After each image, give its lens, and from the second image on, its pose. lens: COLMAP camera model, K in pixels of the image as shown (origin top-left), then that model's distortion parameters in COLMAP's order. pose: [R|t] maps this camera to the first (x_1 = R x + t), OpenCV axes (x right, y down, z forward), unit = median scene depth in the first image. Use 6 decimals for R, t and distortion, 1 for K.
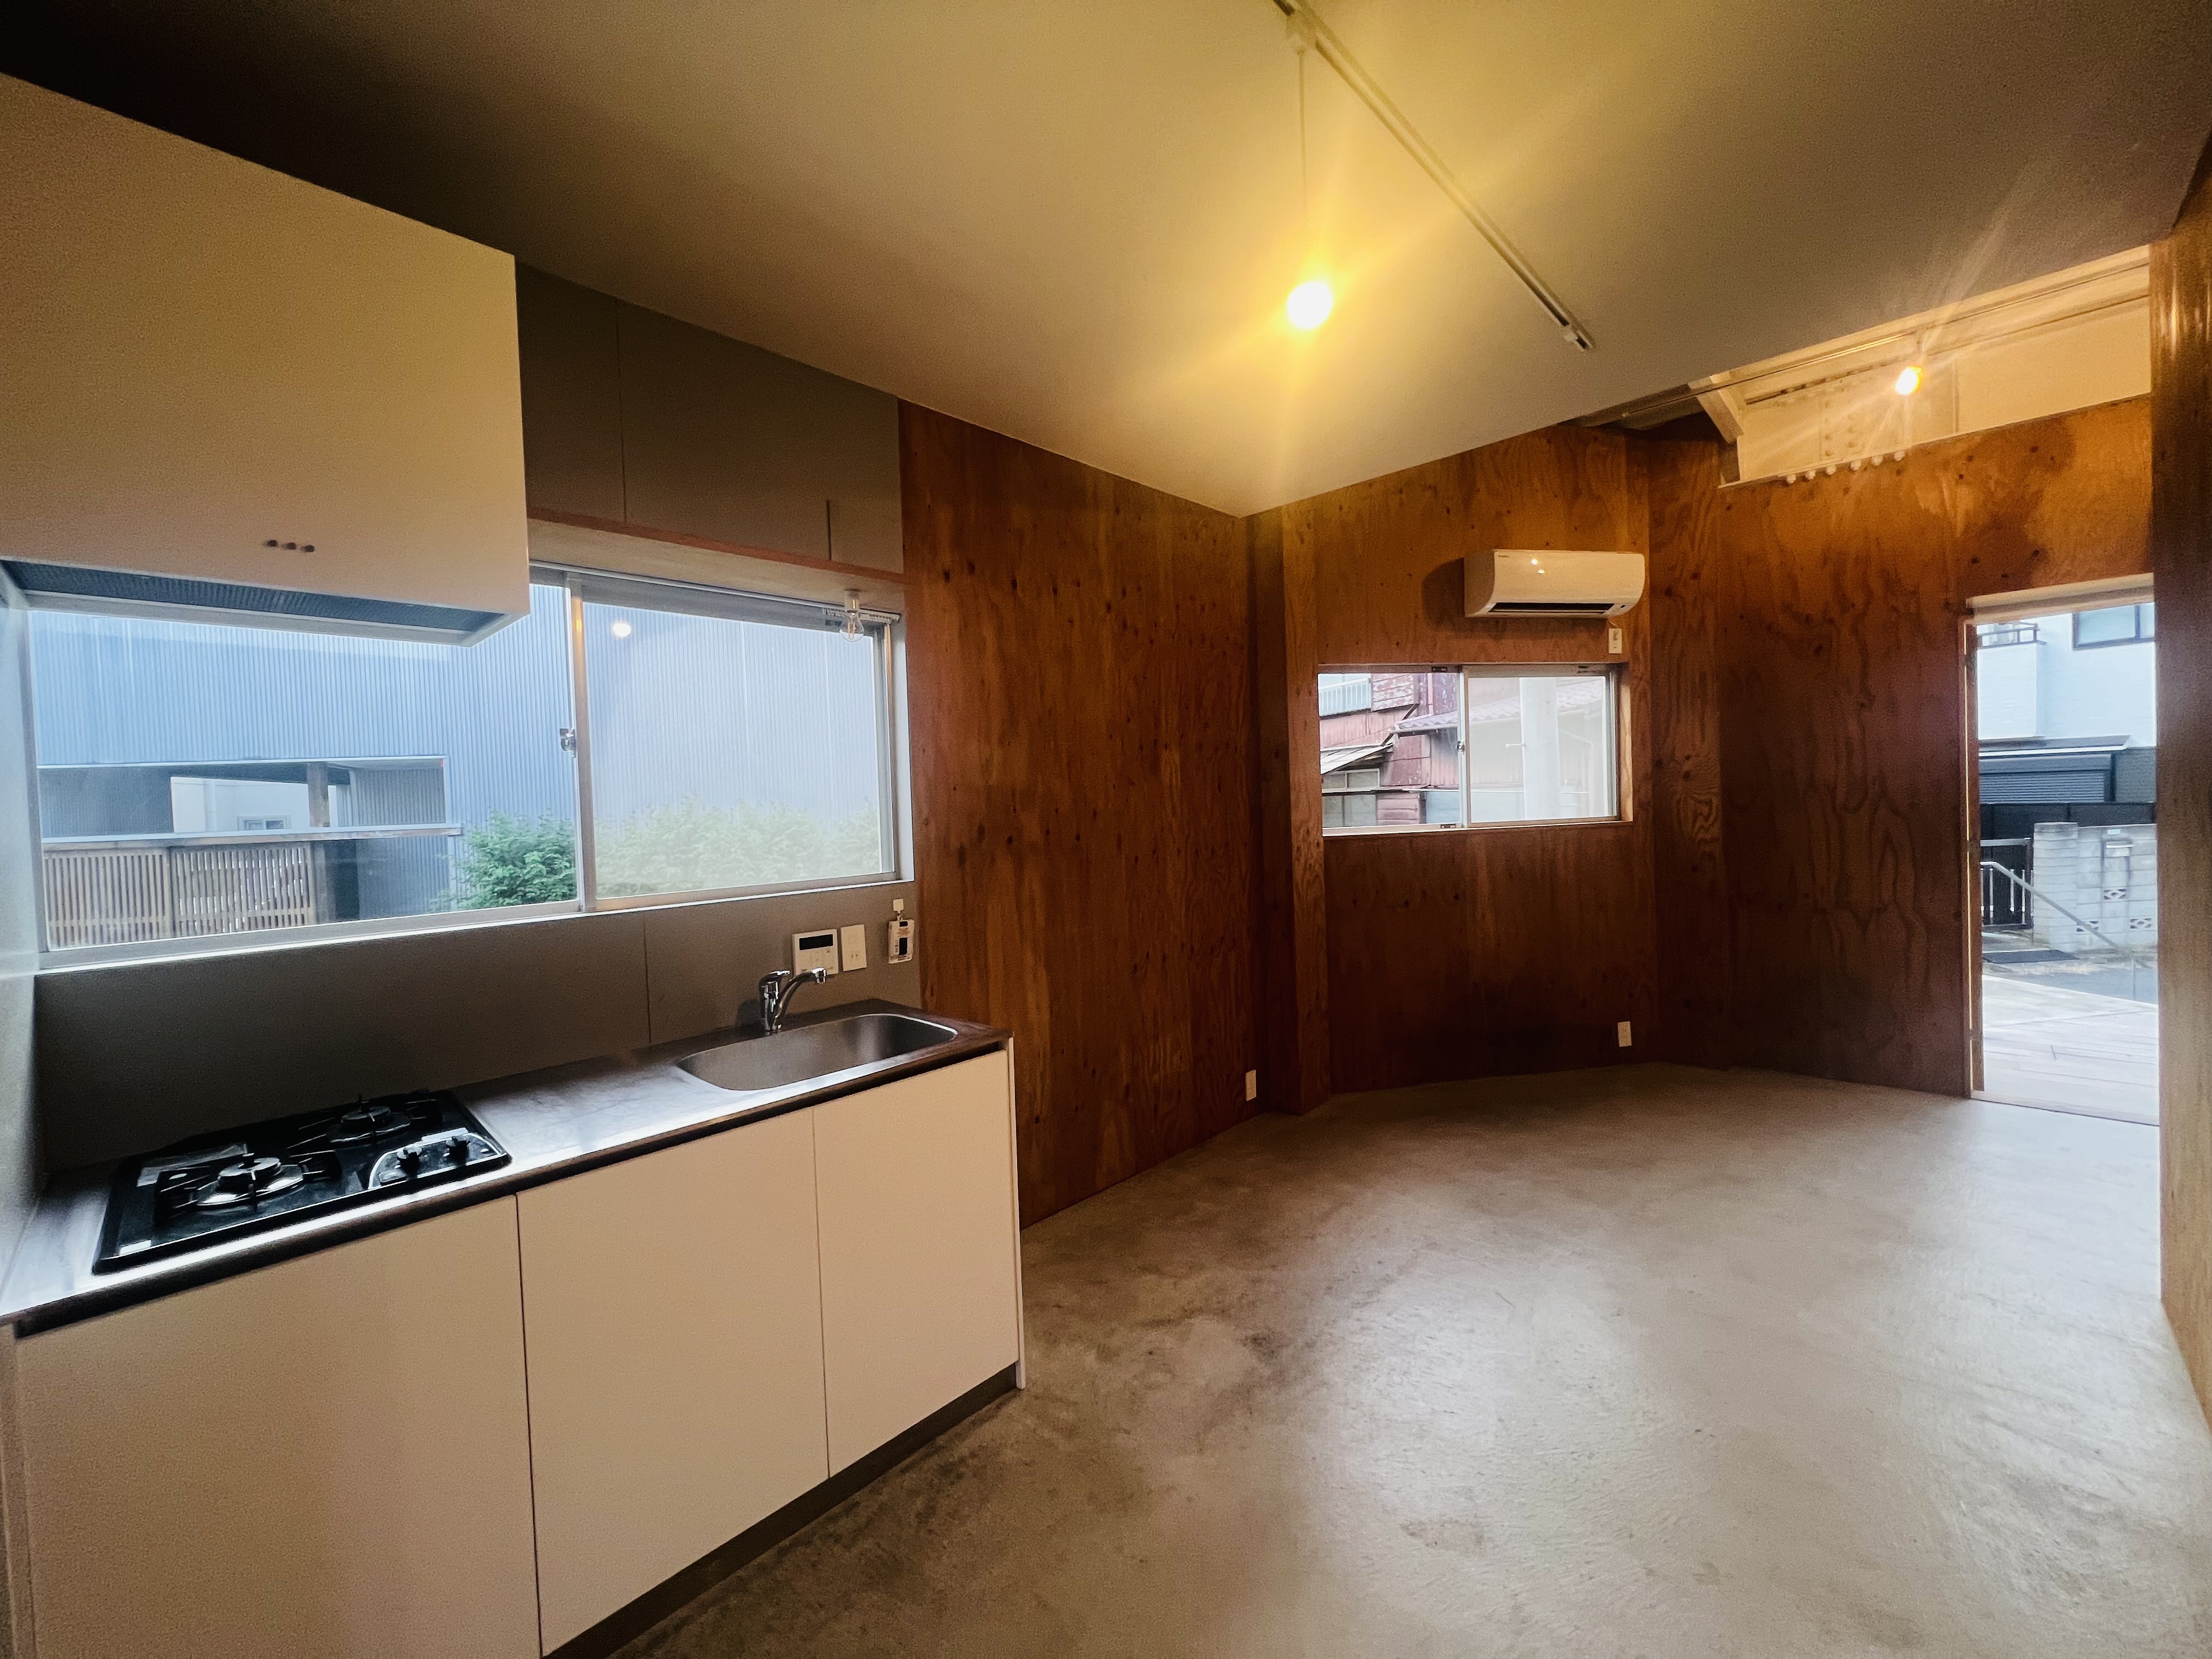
lens RADIAL K [[883.8, 0, 1102.4], [0, 883.8, 822.8], [0, 0, 1]] dist [-0.002536, 0.000790]
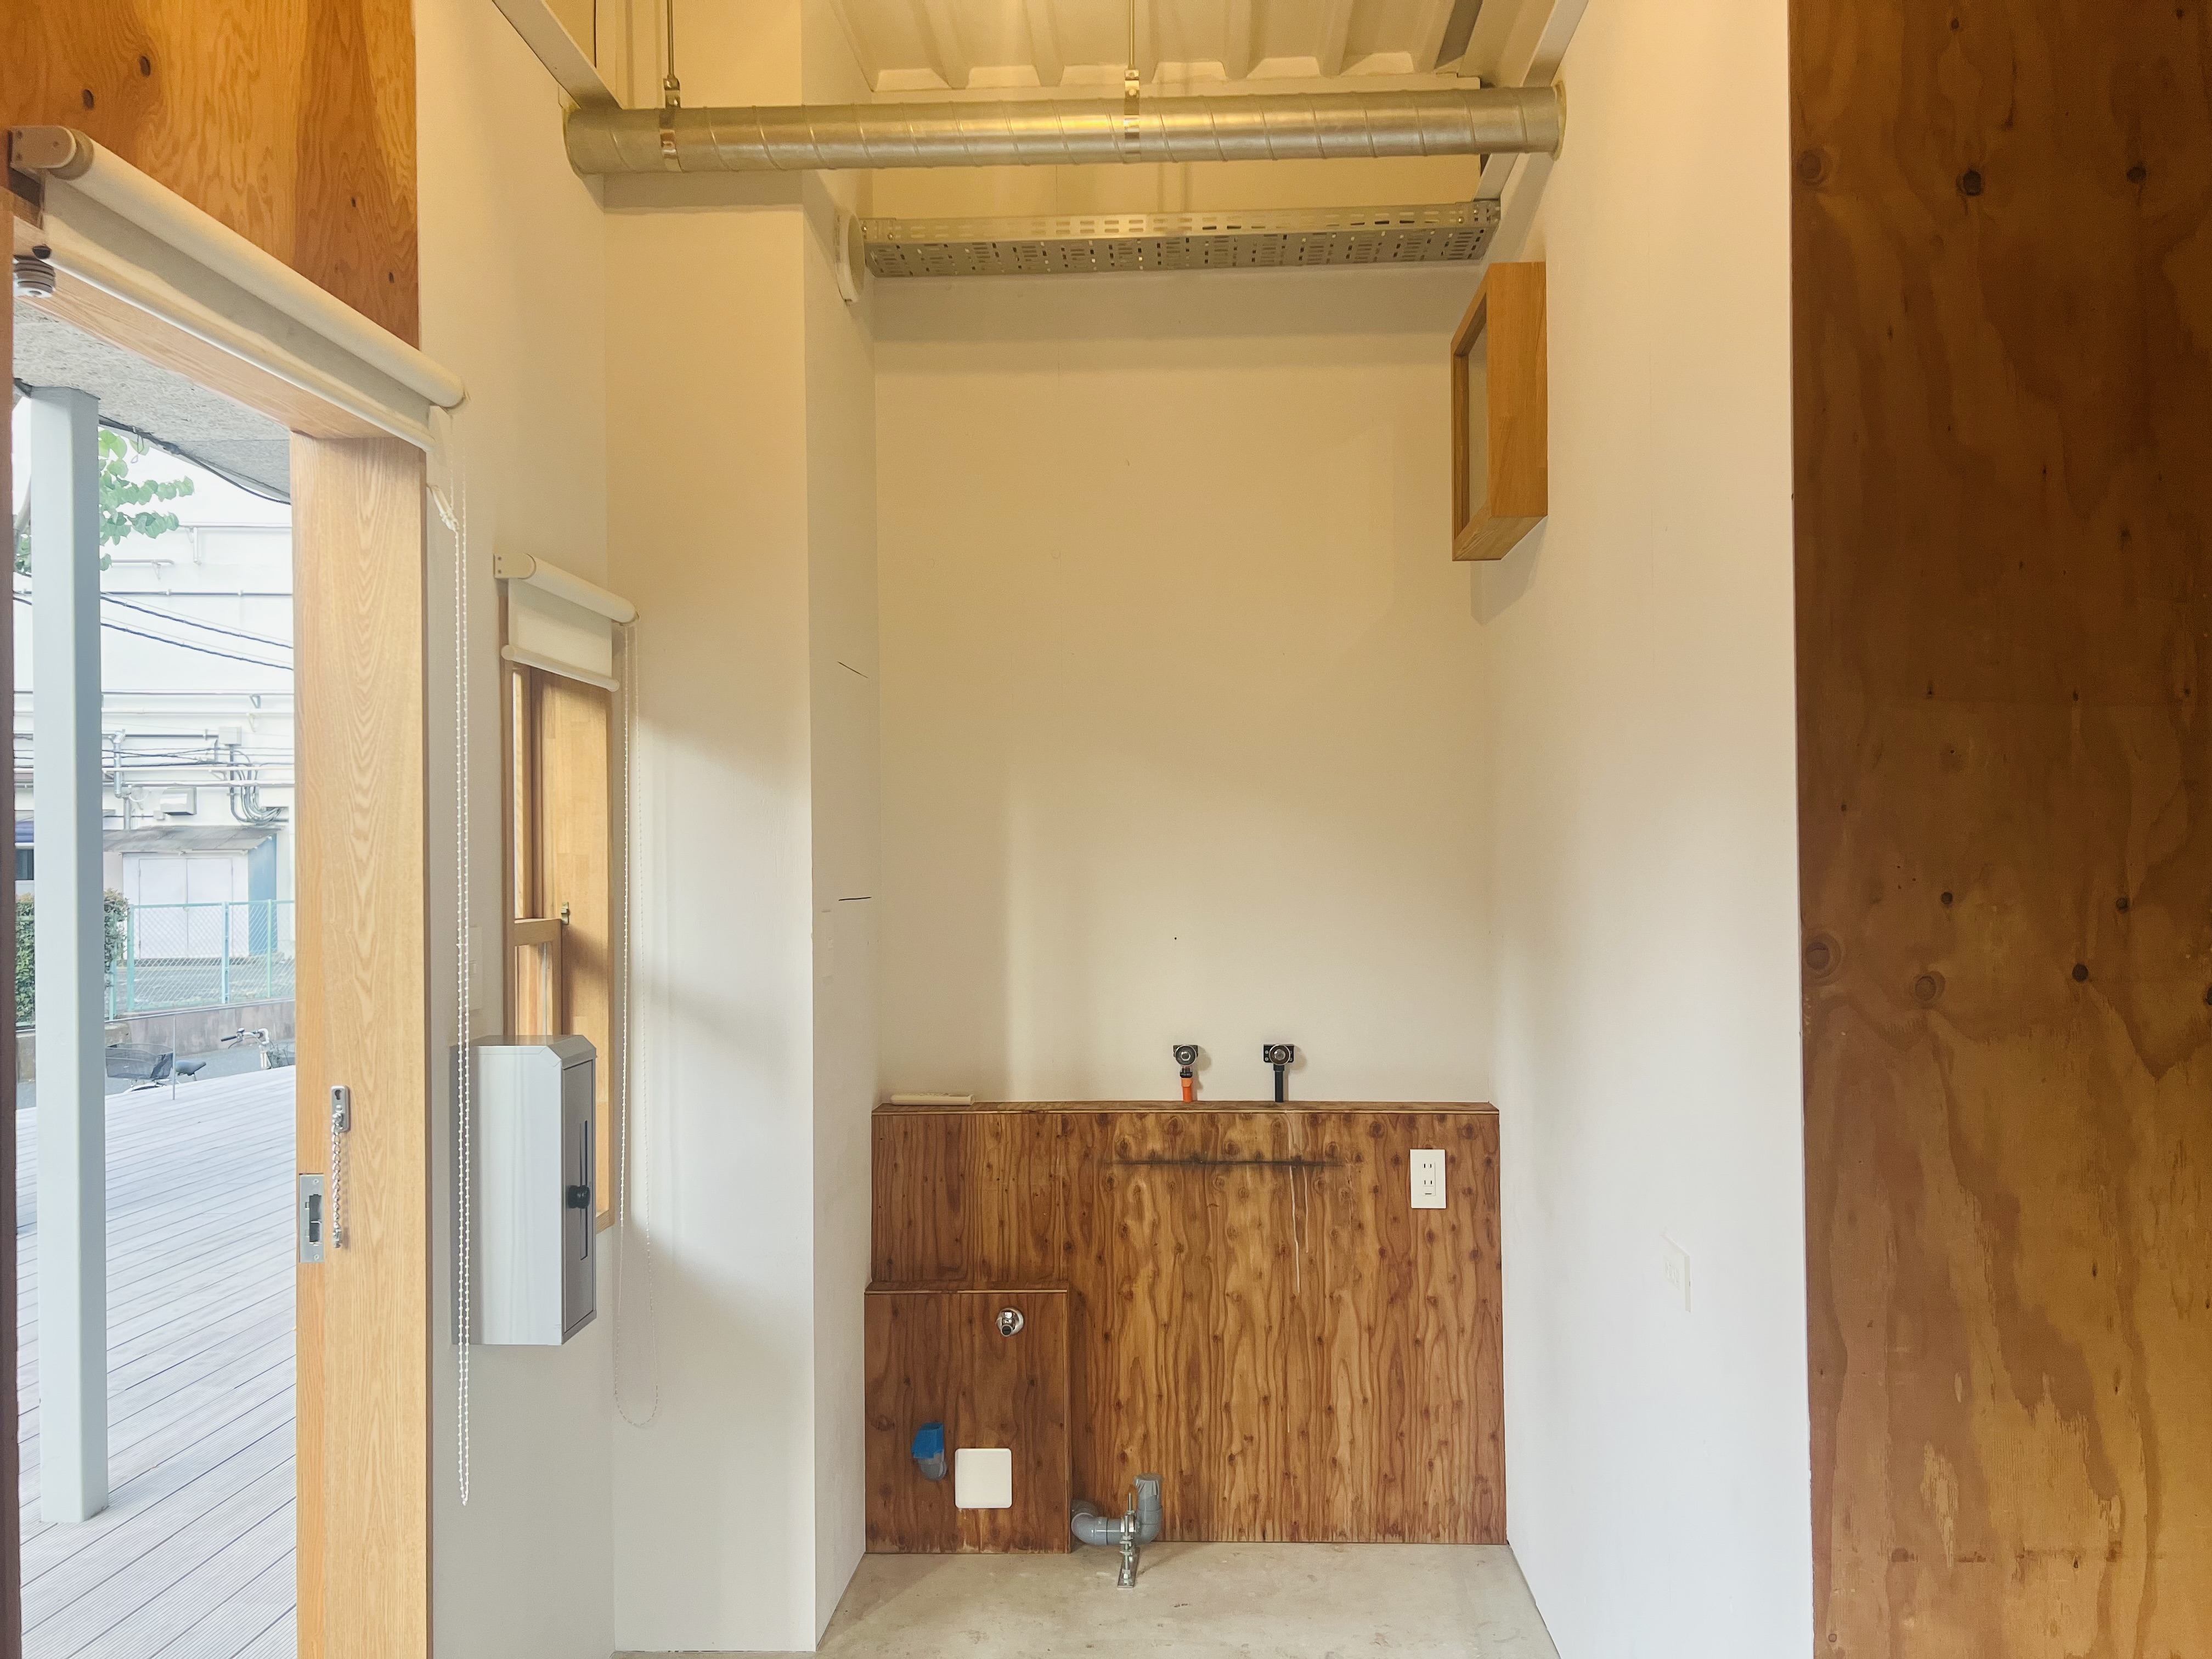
lens RADIAL K [[1652.7, 0, 1102.1], [0, 1652.7, 838.6], [0, 0, 1]] dist [0.067509, -0.080117]
pose [[-0.655363, 0.050620, 0.753616, 0.528616], [0.050487, 0.998456, -0.023161, -0.056873], [-0.753625, 0.022869, -0.656906, 1.132404]]
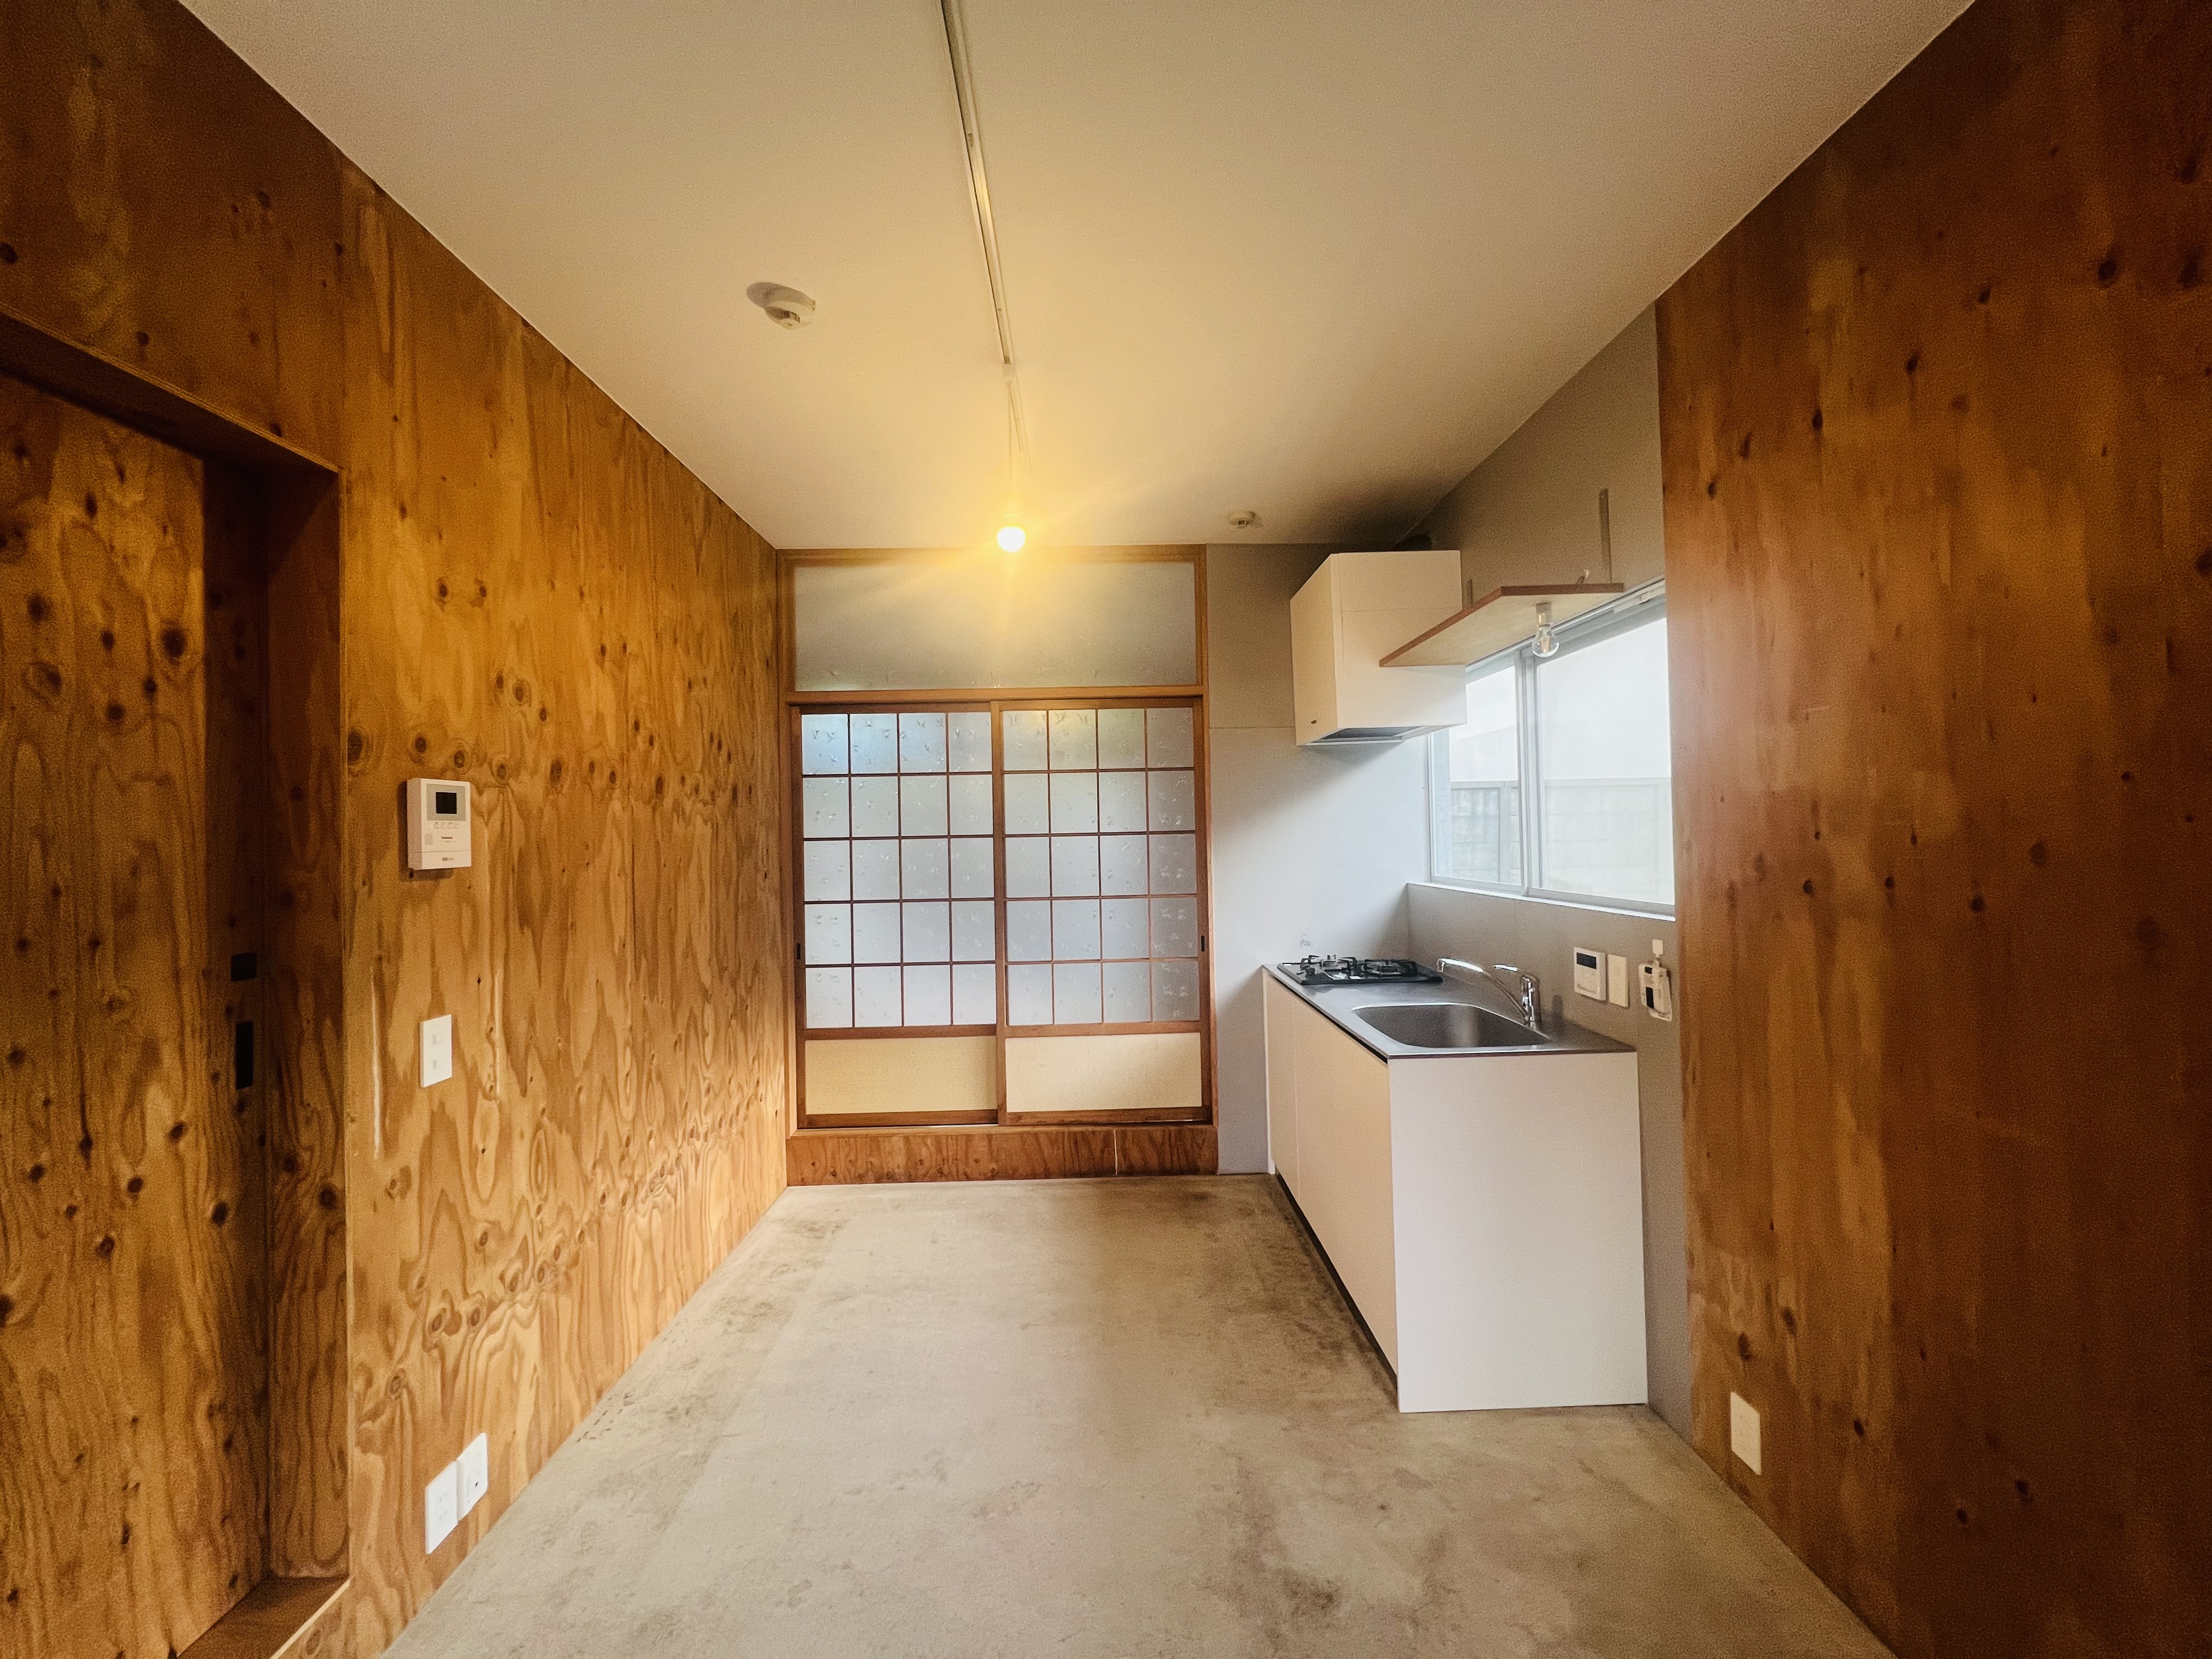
lens RADIAL K [[883.8, 0, 1102.4], [0, 883.8, 822.8], [0, 0, 1]] dist [-0.002536, 0.000790]
pose [[-0.704159, 0.040480, -0.708888, 0.505245], [0.028139, 0.999180, 0.029107, -0.041821], [0.709485, 0.000549, -0.704721, 0.888083]]
